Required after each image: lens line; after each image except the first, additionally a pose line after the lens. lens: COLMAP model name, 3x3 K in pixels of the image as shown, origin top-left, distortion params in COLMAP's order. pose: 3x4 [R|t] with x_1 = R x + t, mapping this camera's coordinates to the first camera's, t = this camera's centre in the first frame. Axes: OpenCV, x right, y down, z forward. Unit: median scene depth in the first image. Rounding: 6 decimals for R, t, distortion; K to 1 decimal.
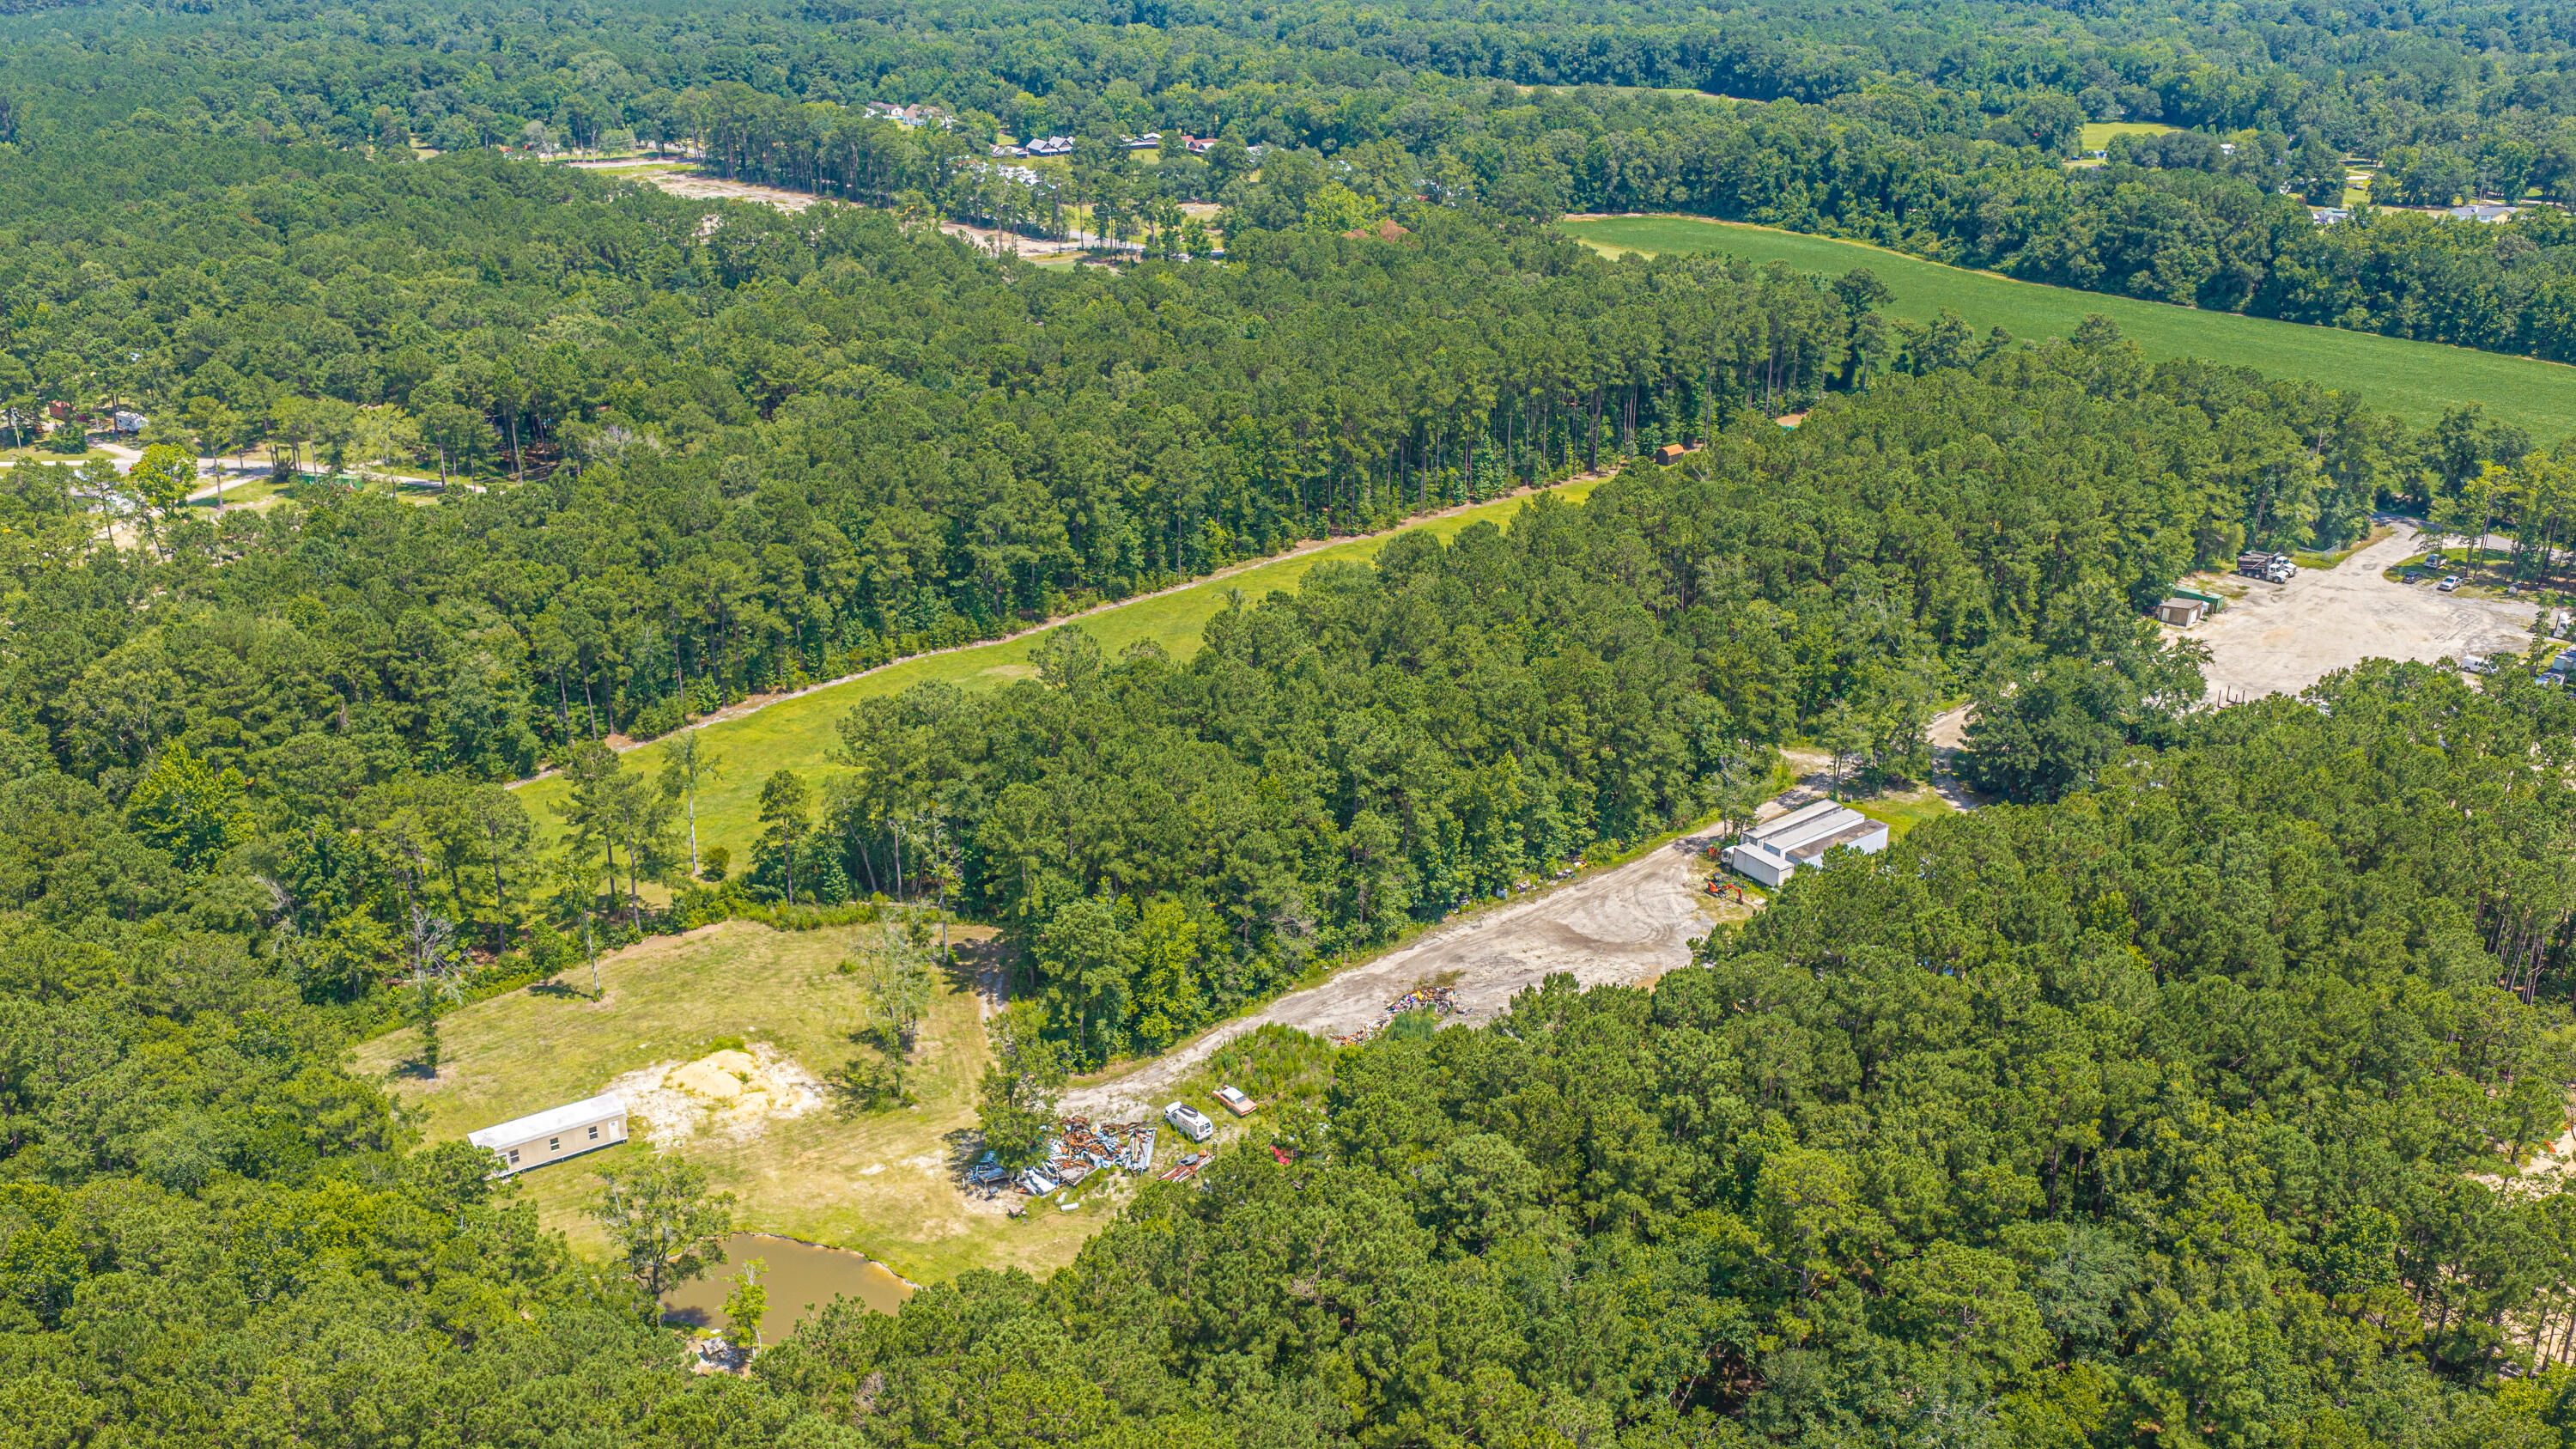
lens RADIAL K [[2129.6, 0, 1294.4], [0, 2129.6, 727.8], [0, 0, 1]] dist [0.028035, -0.060546]
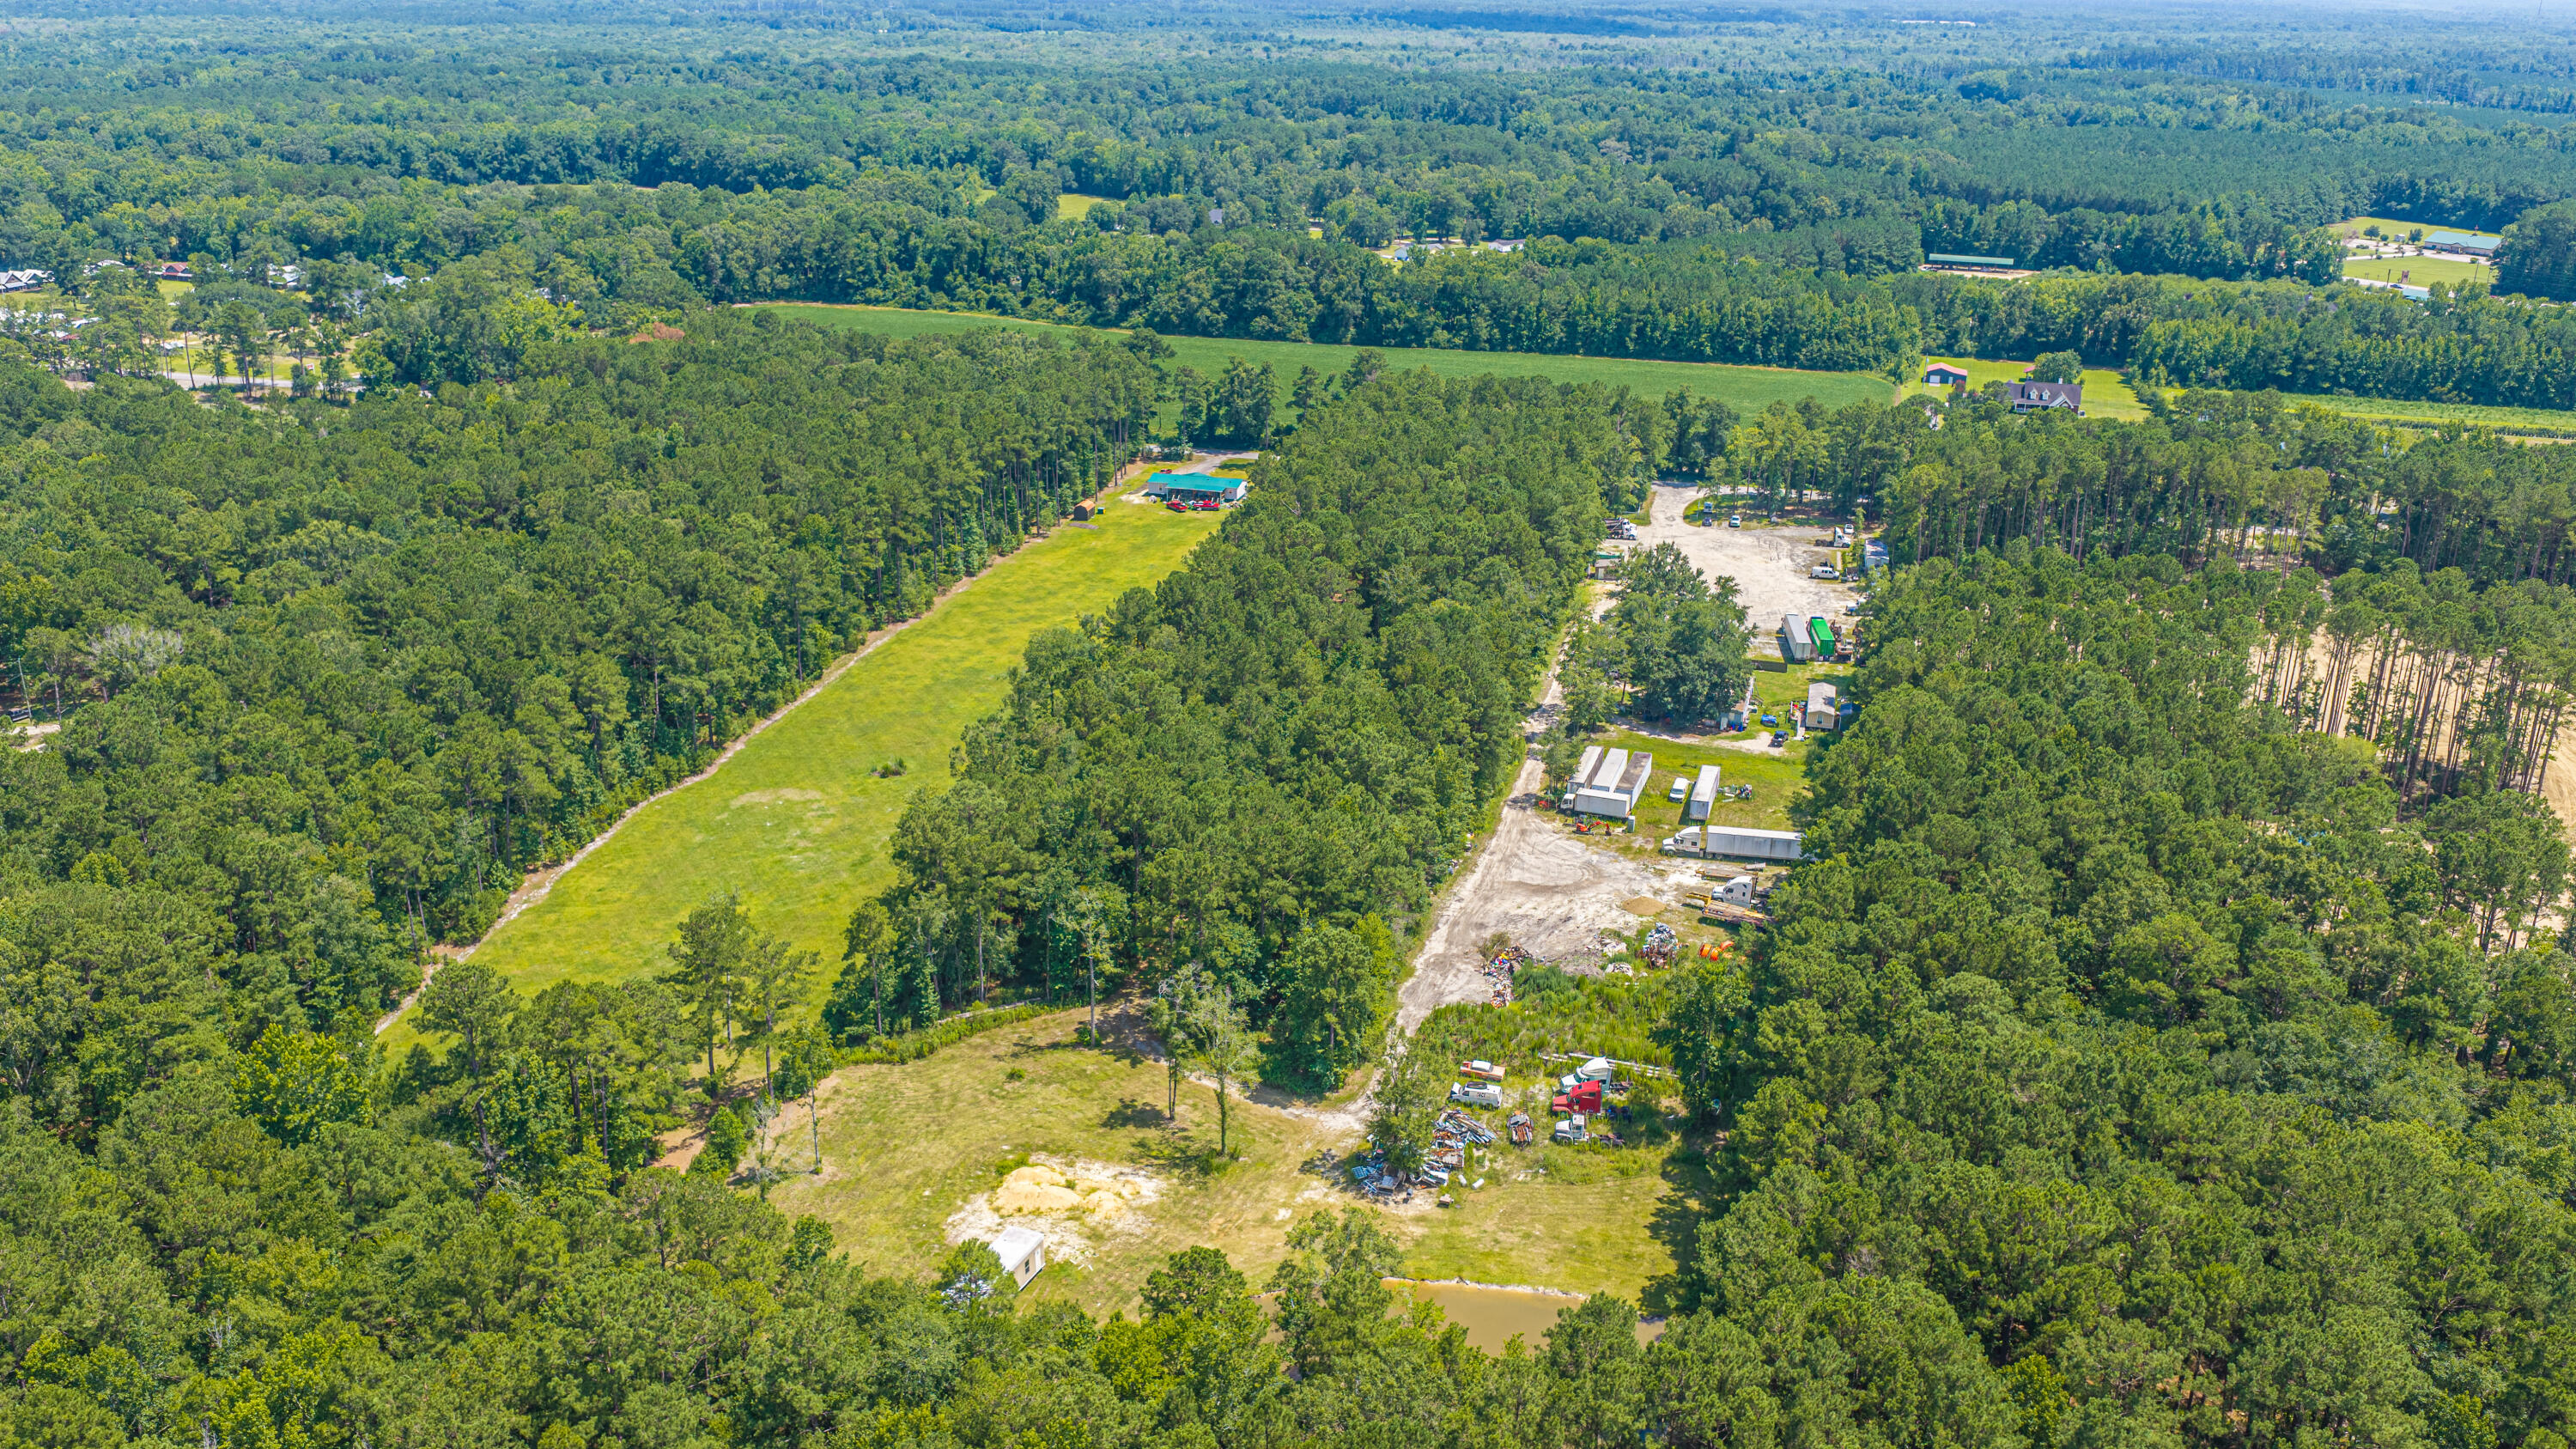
lens RADIAL K [[2129.6, 0, 1286.2], [0, 2129.6, 737.8], [0, 0, 1]] dist [0.028035, -0.060546]
pose [[0.831707, -0.183893, 0.523877, -0.218557], [0.201538, 0.979192, 0.023758, -0.014090], [-0.517345, 0.085821, 0.851463, 0.029230]]
